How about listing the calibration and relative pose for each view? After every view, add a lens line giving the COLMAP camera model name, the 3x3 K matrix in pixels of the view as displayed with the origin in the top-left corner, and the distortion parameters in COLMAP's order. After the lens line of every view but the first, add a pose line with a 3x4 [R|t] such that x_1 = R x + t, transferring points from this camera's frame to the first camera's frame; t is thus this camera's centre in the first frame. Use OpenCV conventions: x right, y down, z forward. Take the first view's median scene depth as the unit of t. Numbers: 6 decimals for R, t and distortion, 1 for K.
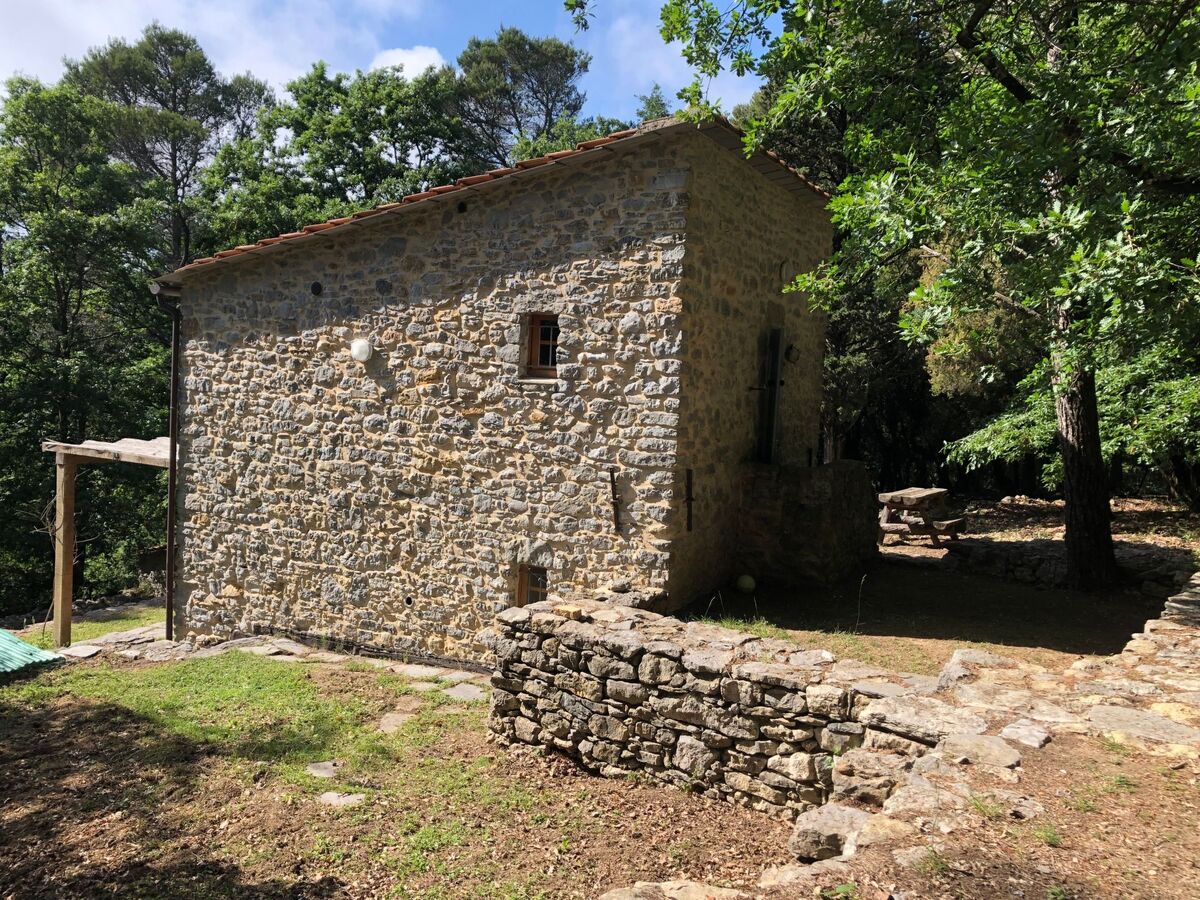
lens RADIAL K [[1017.4, 0, 600.0], [0, 1017.4, 450.0], [0, 0, 1]] dist [0.040904, -0.013467]
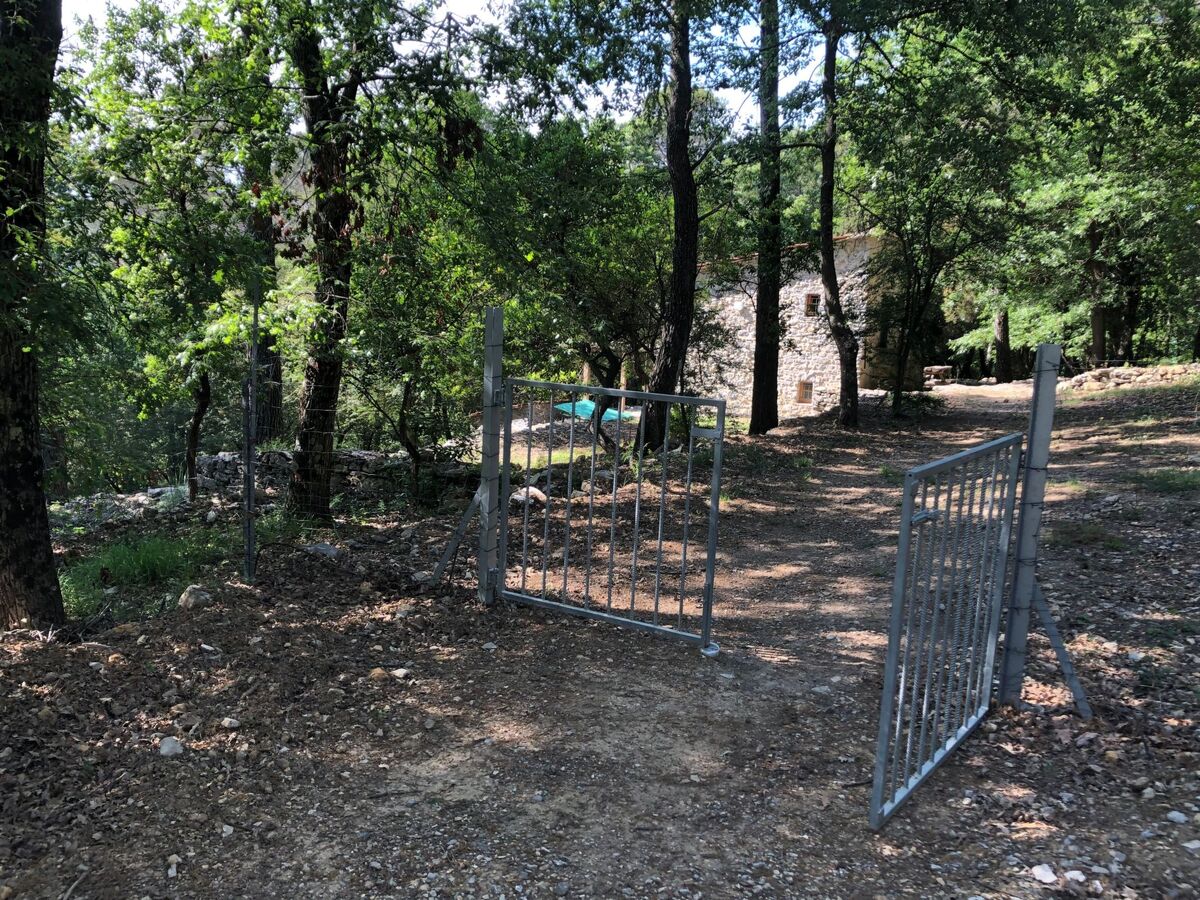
lens RADIAL K [[1015.7, 0, 574.8], [0, 1015.7, 449.5], [0, 0, 1]] dist [0.052580, -0.080691]
pose [[0.999755, 0.005346, -0.021485, -0.664527], [-0.003913, 0.997799, 0.066196, 0.116698], [0.021791, -0.066095, 0.997575, -1.919946]]
